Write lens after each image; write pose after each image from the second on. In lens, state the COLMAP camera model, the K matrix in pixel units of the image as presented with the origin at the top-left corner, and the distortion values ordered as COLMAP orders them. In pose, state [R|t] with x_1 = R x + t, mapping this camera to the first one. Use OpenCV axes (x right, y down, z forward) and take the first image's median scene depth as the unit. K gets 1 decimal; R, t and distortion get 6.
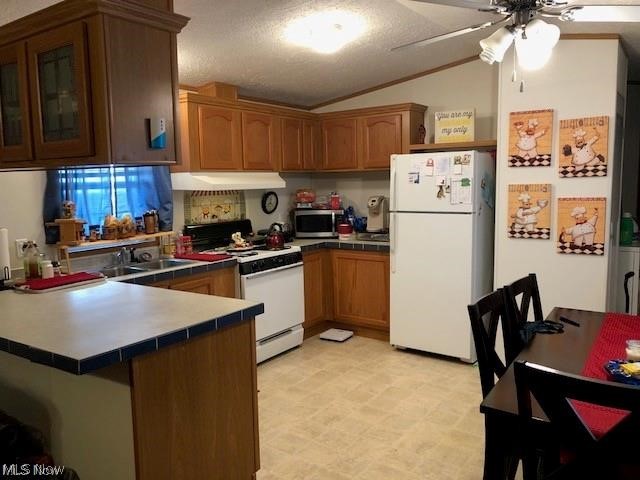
lens RADIAL K [[528.9, 0, 320.0], [0, 528.9, 240.0], [0, 0, 1]] dist [0.001703, 0.005223]
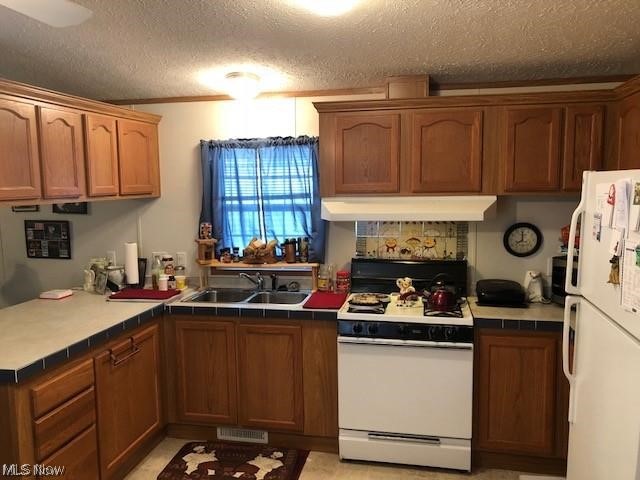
lens RADIAL K [[528.9, 0, 320.0], [0, 528.9, 240.0], [0, 0, 1]] dist [0.001703, 0.005223]
pose [[0.391358, 0.115725, -0.912933, 0.493287], [-0.097991, 0.991661, 0.083698, -0.124572], [0.915006, 0.056704, 0.399434, 0.645653]]
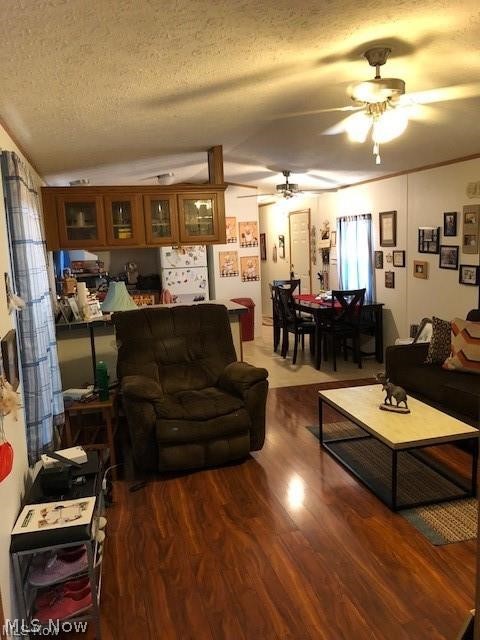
lens RADIAL K [[528.9, 0, 240.0], [0, 528.9, 320.0], [0, 0, 1]] dist [0.001703, 0.005223]
pose [[0.660447, -0.130533, 0.739440, -1.053516], [0.118128, 0.990573, 0.069357, 0.024893], [-0.741523, 0.041542, 0.669640, -0.407101]]
